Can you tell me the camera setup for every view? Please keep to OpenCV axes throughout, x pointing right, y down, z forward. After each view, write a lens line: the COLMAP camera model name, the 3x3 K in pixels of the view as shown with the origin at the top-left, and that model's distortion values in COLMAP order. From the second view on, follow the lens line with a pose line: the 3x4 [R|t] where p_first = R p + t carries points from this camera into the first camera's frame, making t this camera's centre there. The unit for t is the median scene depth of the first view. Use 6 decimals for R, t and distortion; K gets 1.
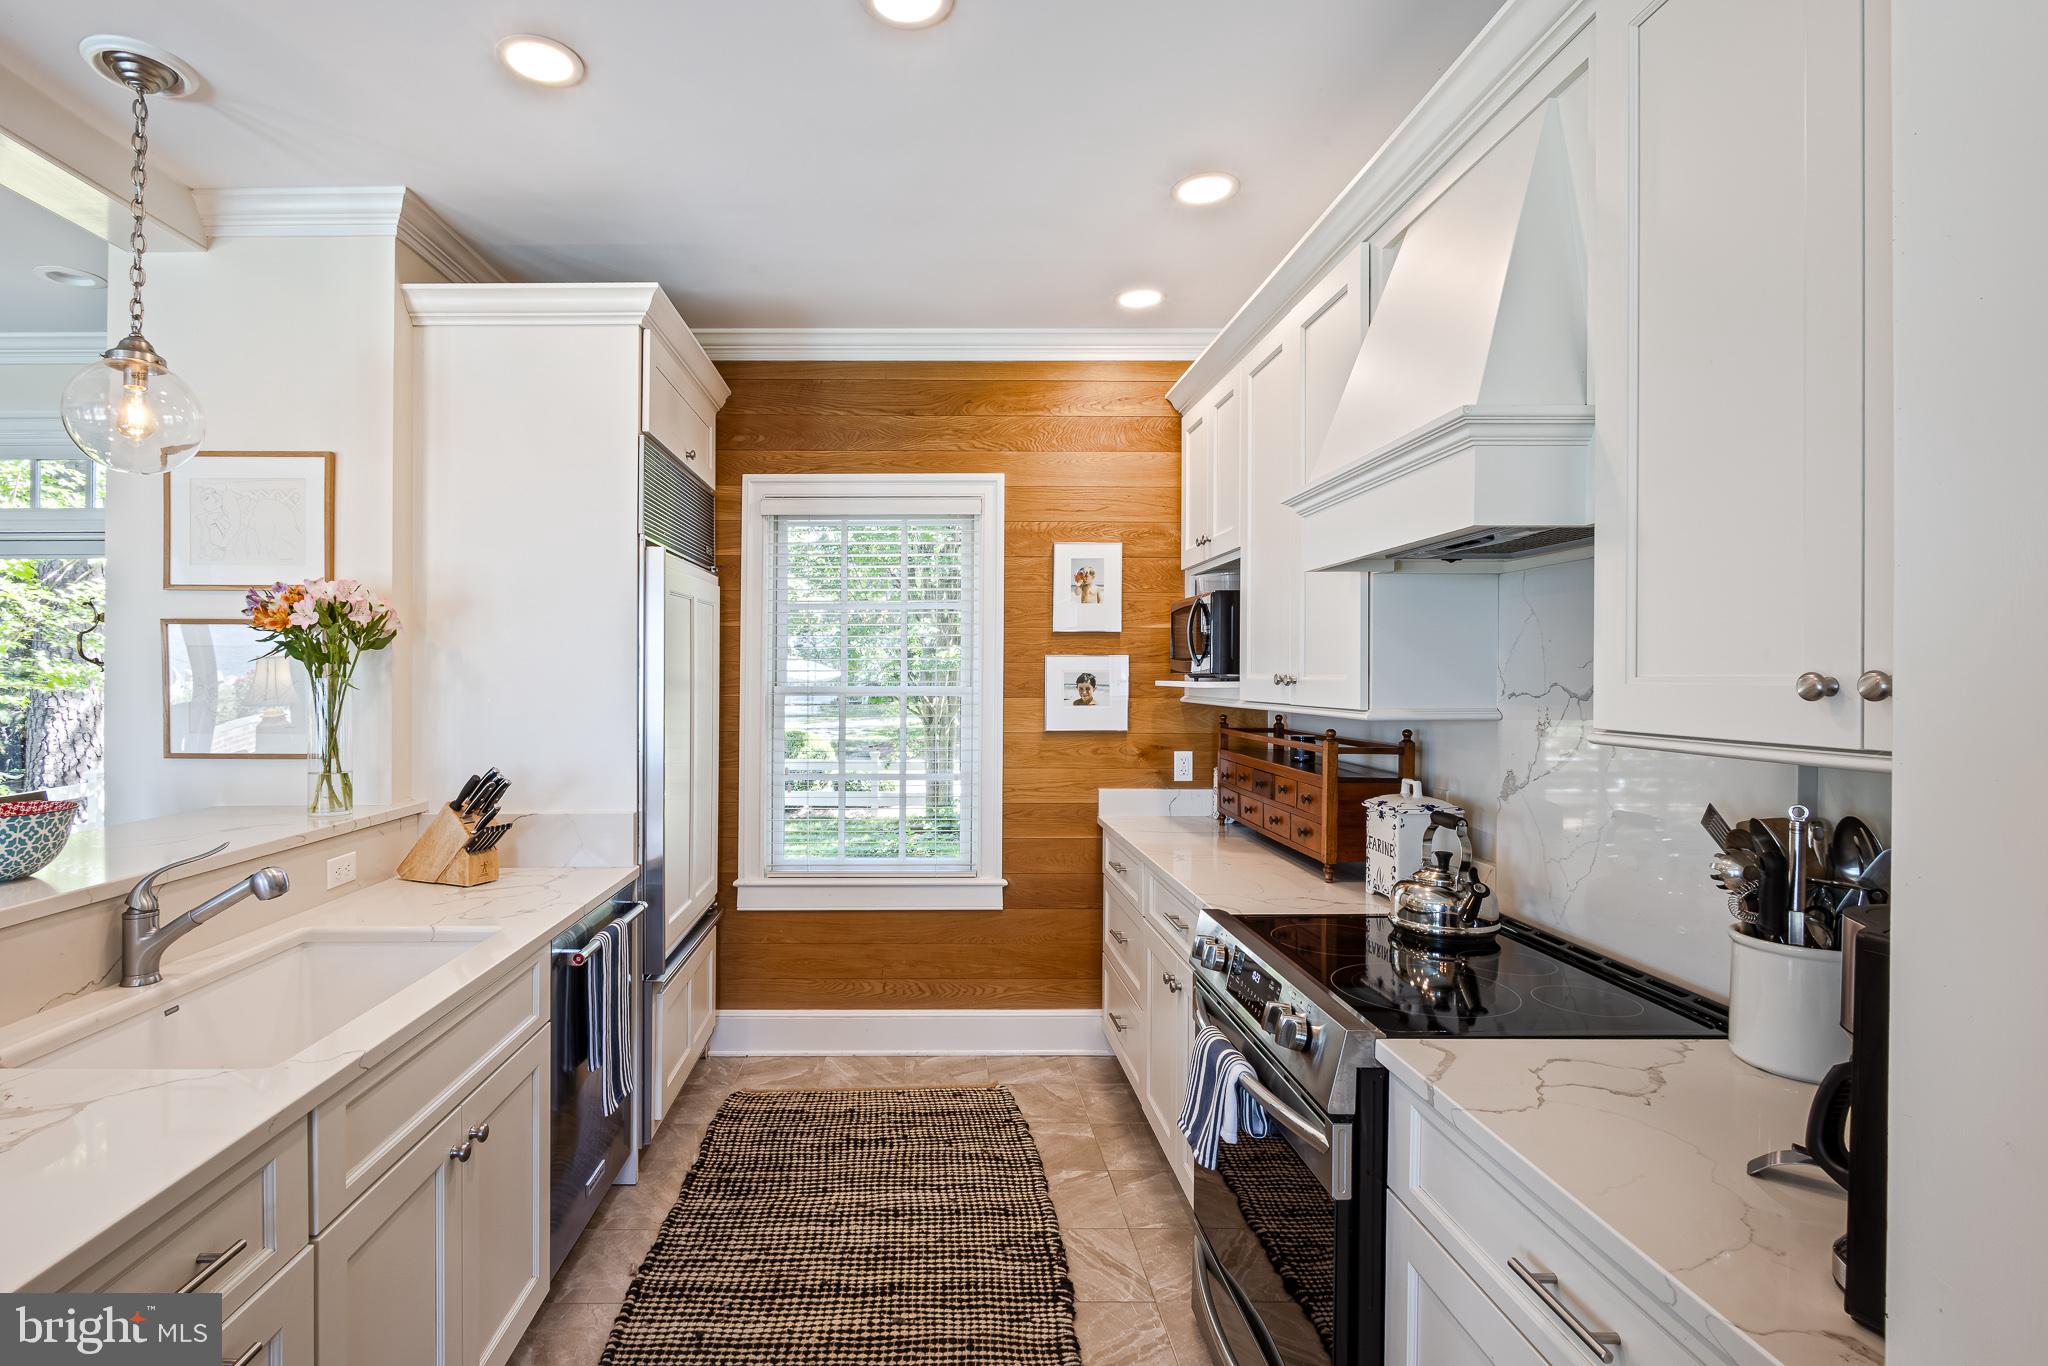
lens RADIAL K [[952.0, 0, 1023.4], [0, 952.0, 683.6], [0, 0, 1]] dist [0.026289, -0.000746]
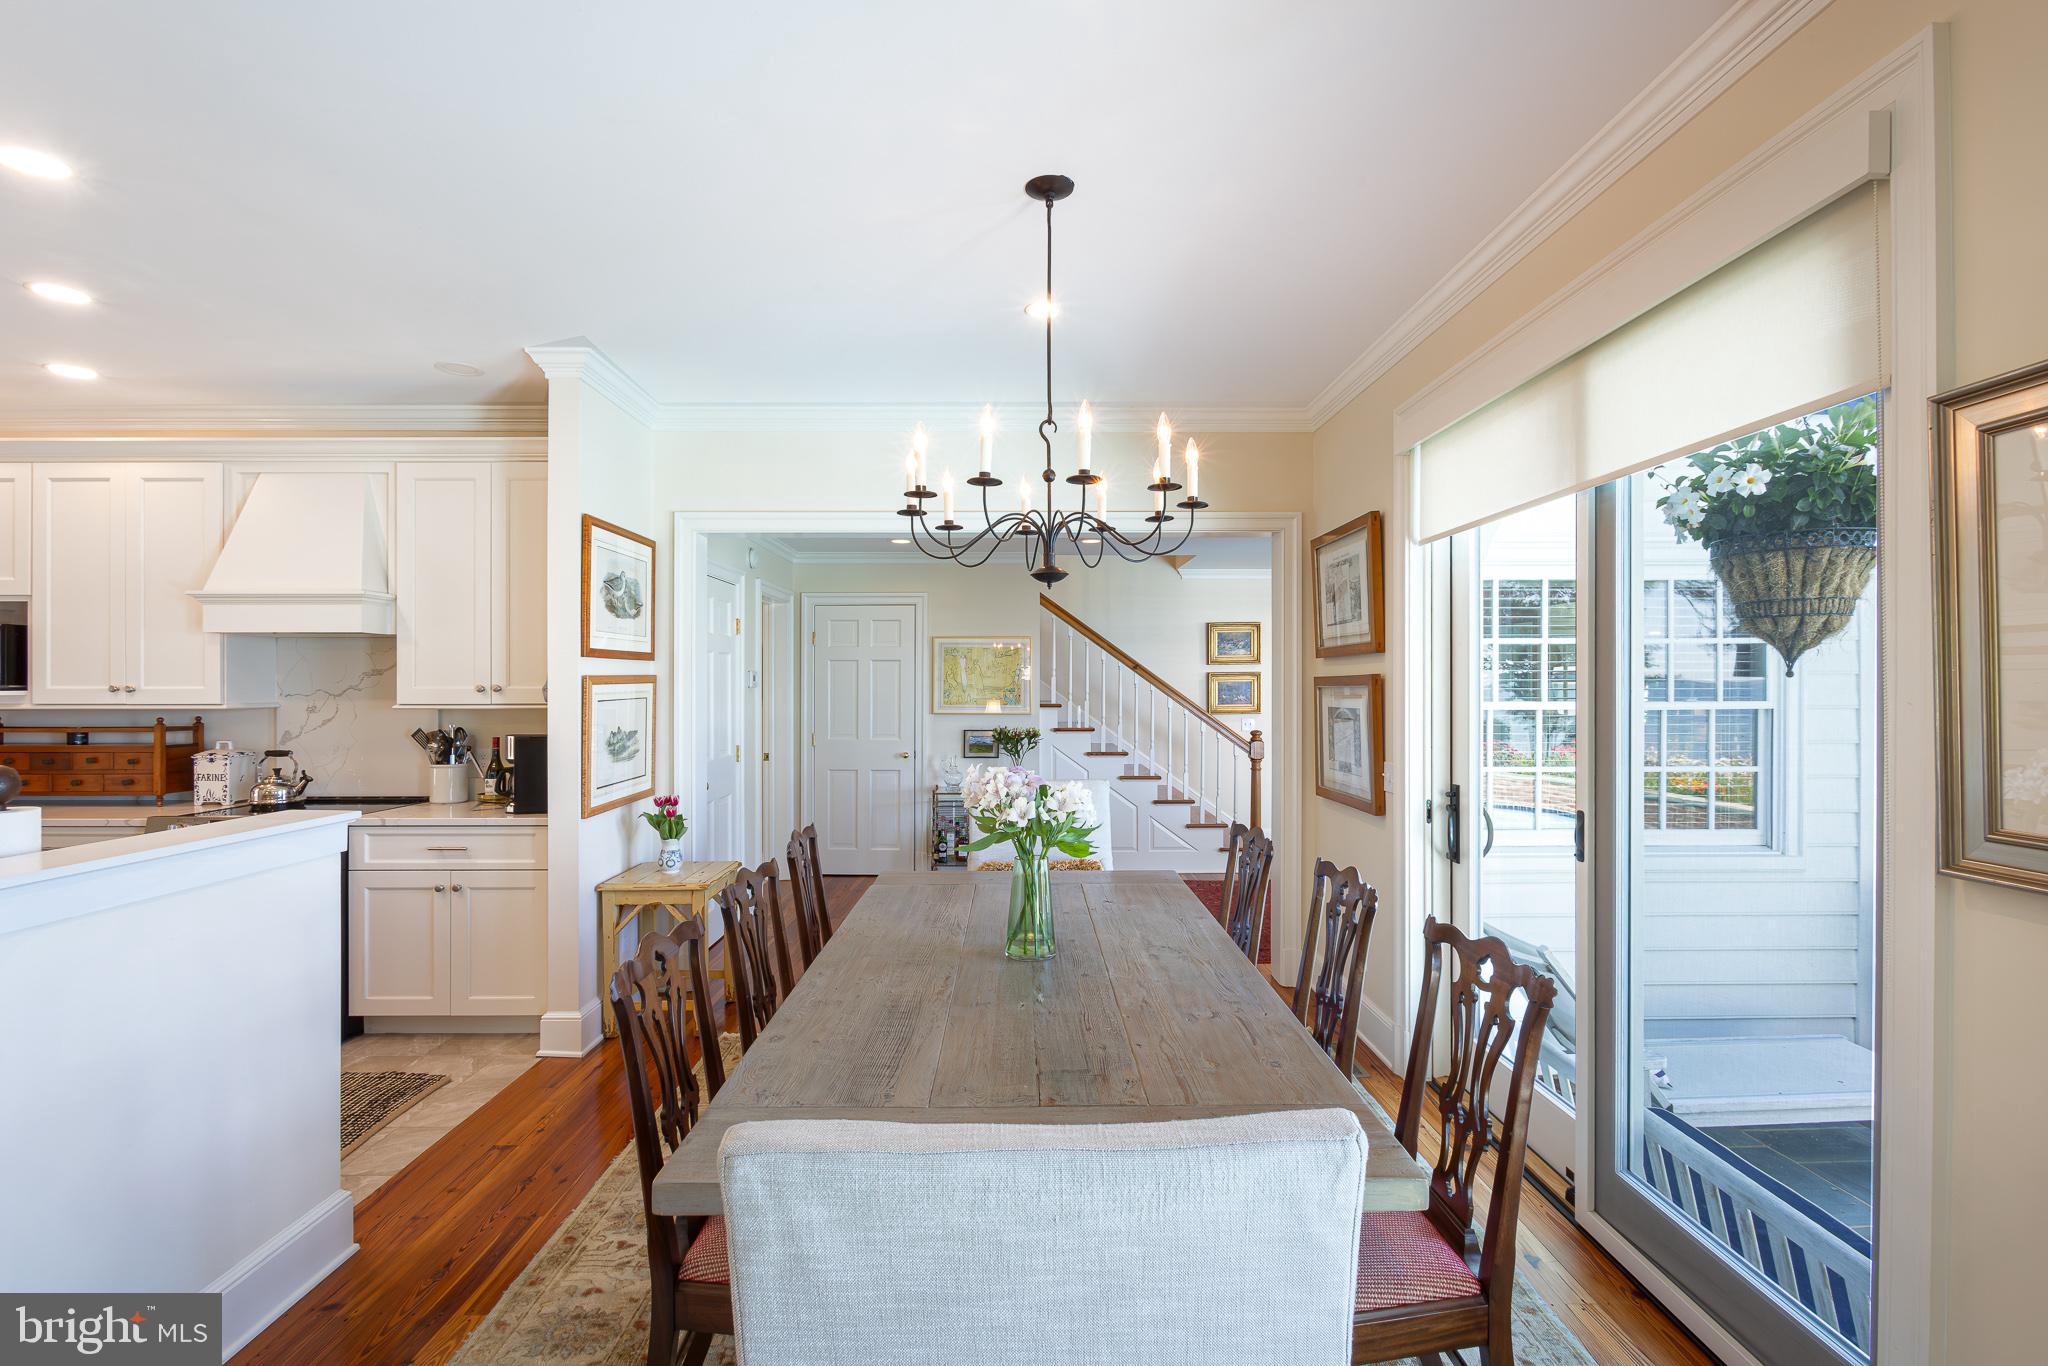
lens RADIAL K [[952.0, 0, 1025.8], [0, 952.0, 686.7], [0, 0, 1]] dist [0.026289, -0.000746]
pose [[-0.007610, -0.000221, 0.999971, -1.565795], [0.009224, 0.999957, 0.000292, 0.006724], [-0.999928, 0.009226, -0.007607, -0.597613]]
